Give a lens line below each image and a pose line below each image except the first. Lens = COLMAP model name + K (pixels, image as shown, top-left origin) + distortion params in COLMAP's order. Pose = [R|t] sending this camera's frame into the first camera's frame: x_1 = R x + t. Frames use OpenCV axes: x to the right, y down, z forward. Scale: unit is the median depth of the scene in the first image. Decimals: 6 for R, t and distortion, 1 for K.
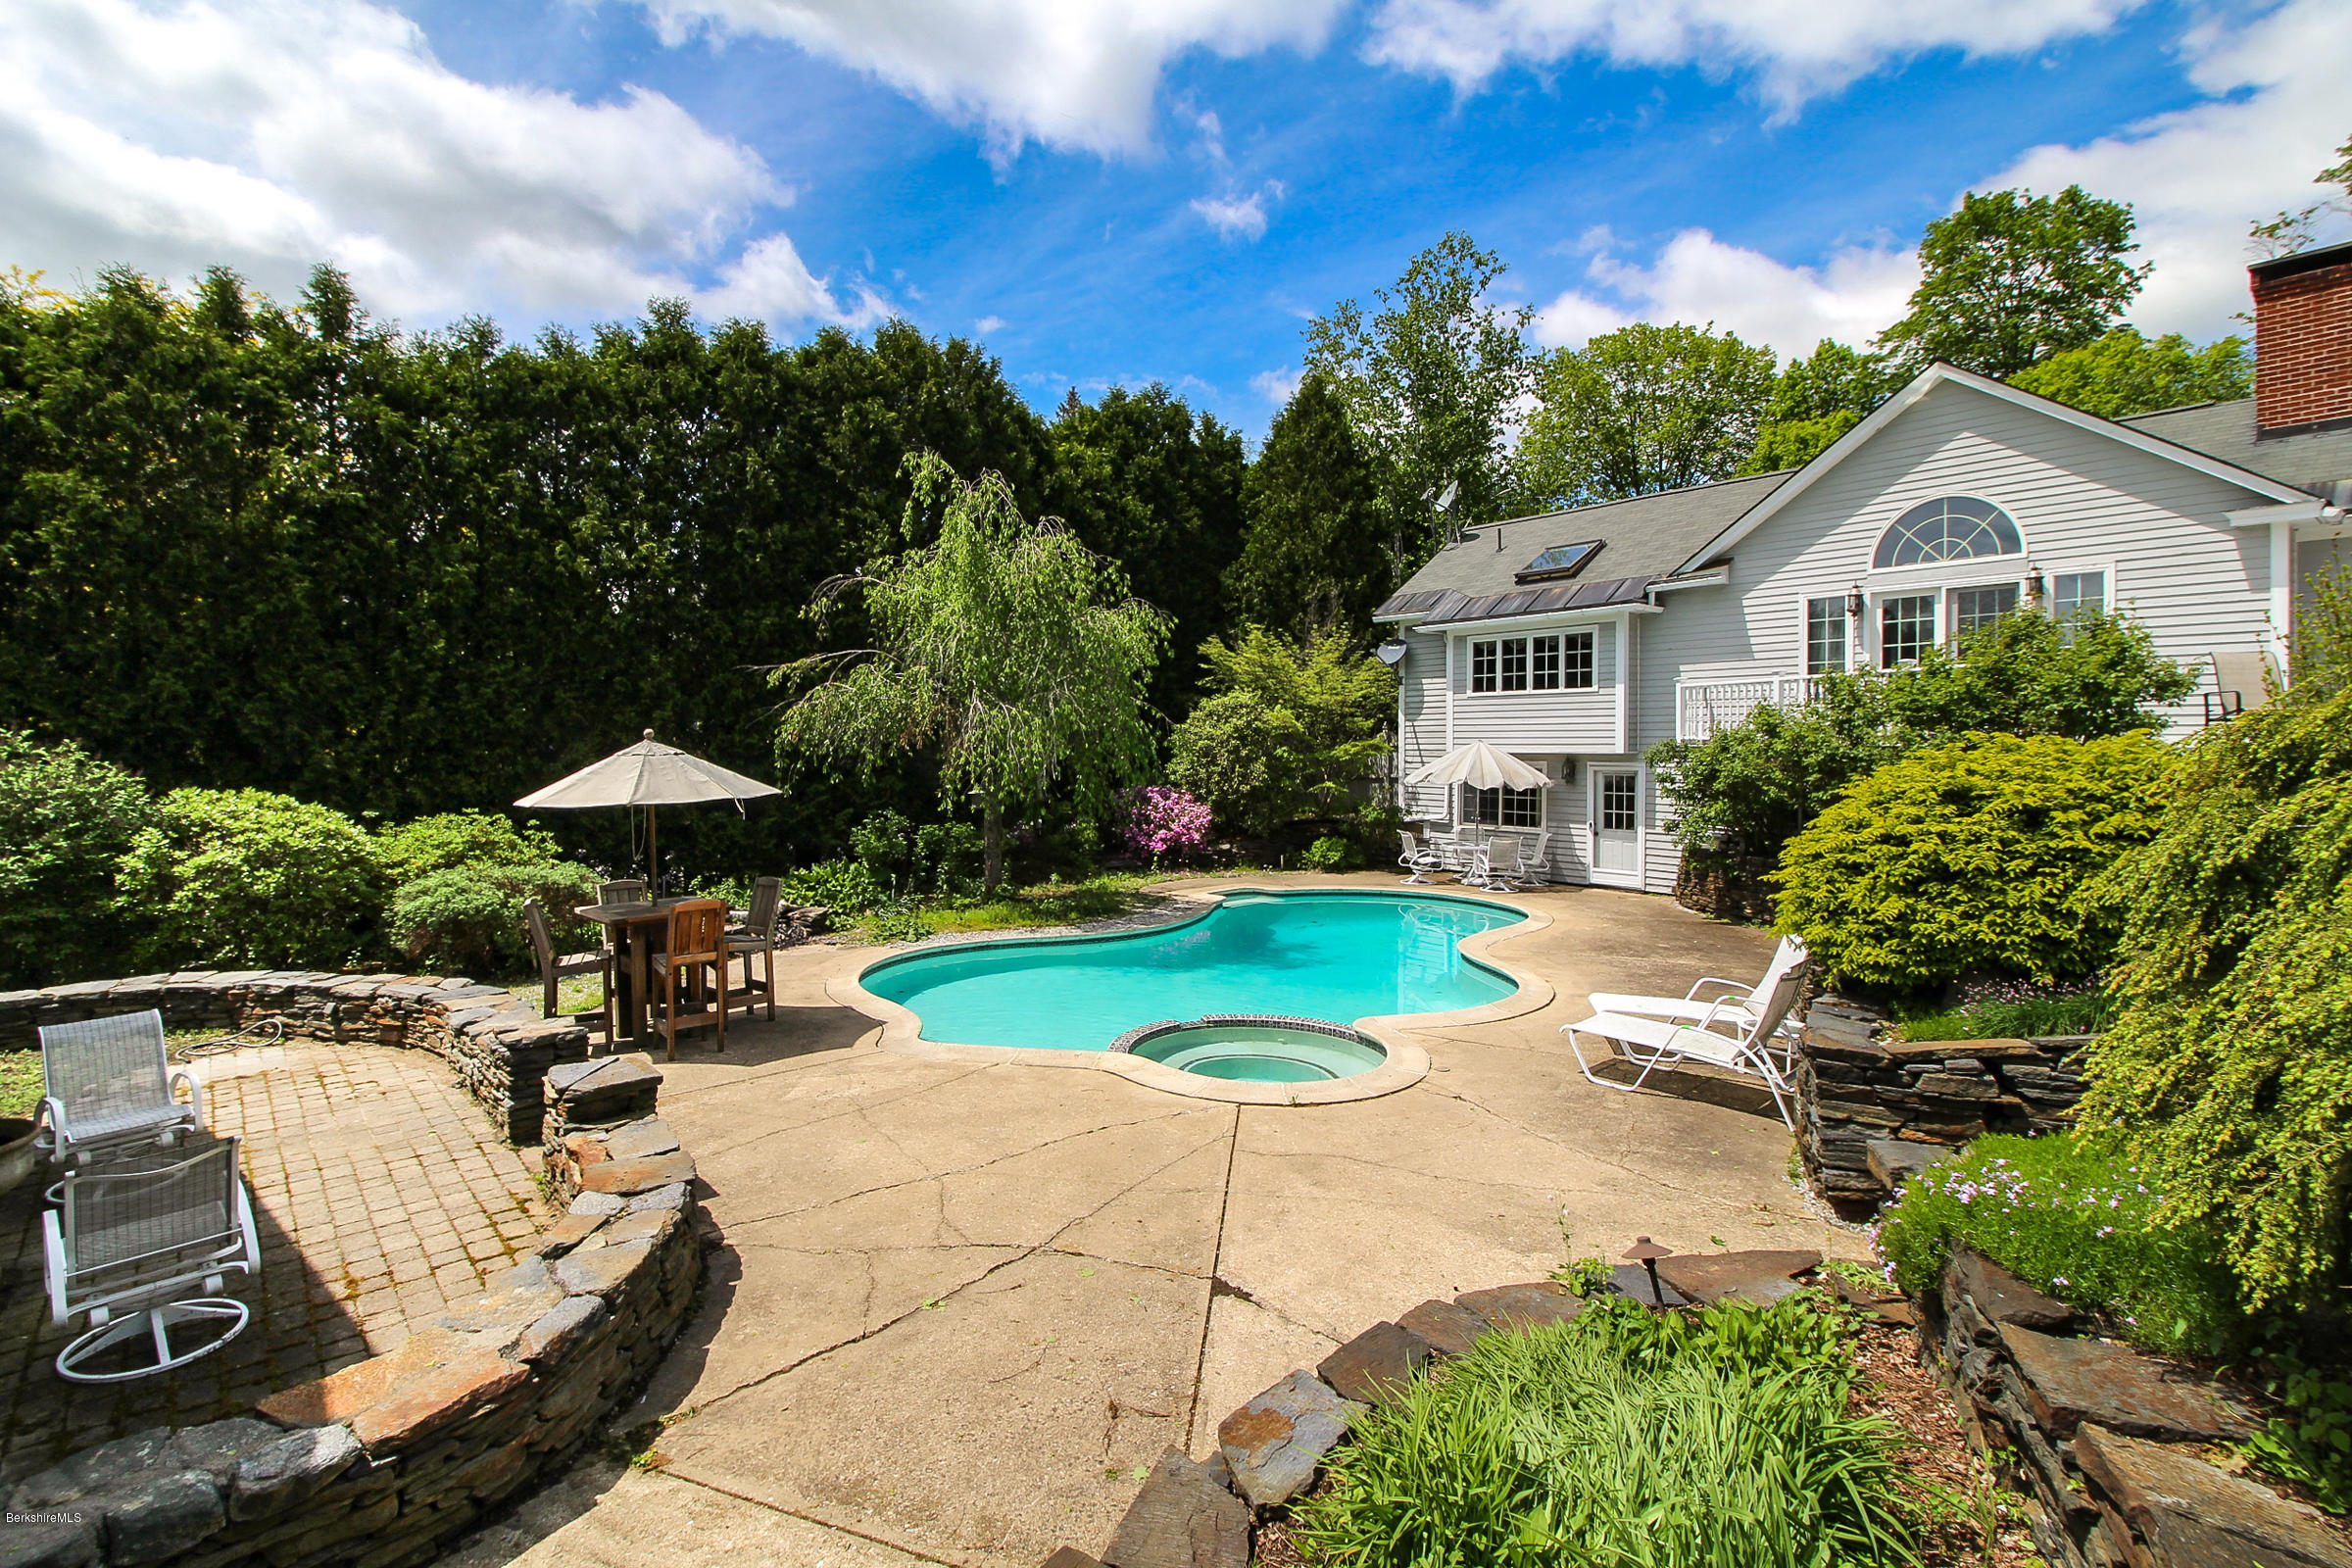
lens RADIAL K [[1123.5, 0, 1125.3], [0, 1123.5, 761.8], [0, 0, 1]] dist [0.001479, -0.013111]
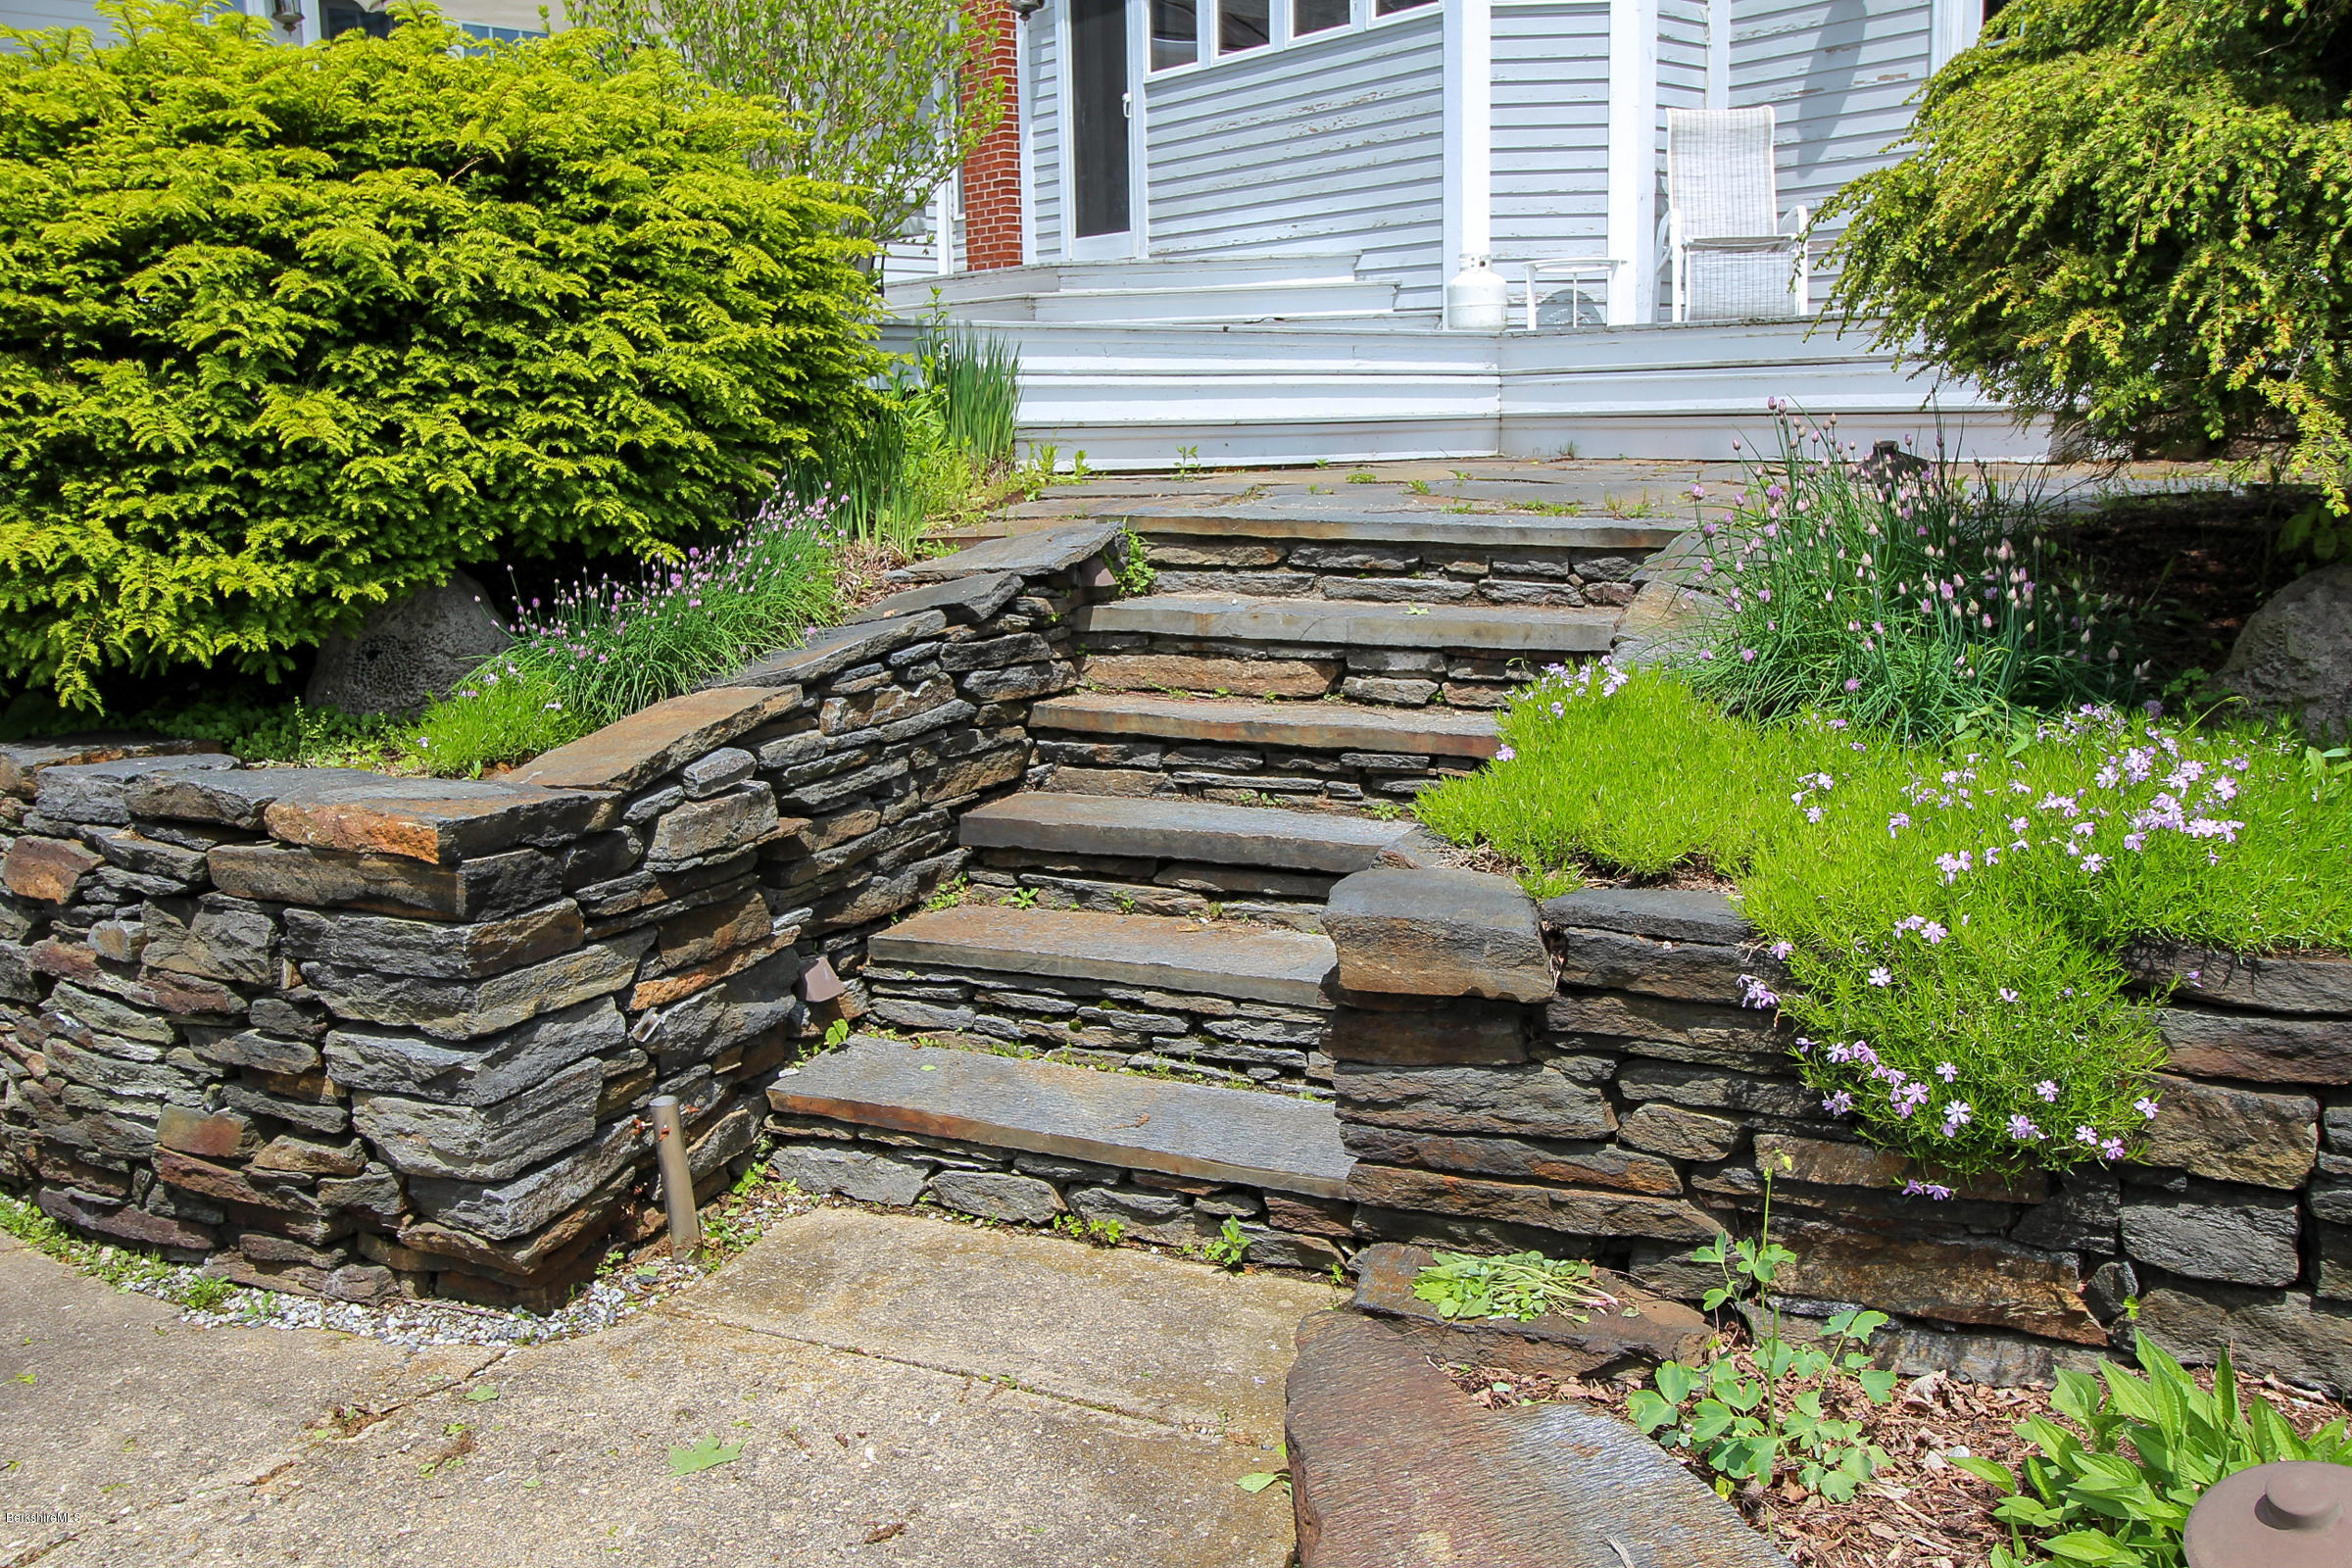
lens RADIAL K [[1904.9, 0, 1285.7], [0, 1904.9, 667.0], [0, 0, 1]] dist [0.005036, -0.002479]
pose [[-0.043409, -0.130256, 0.990530, 0.032582], [0.026495, 0.990965, 0.131475, 0.051659], [-0.998706, 0.031952, -0.039566, 0.274450]]
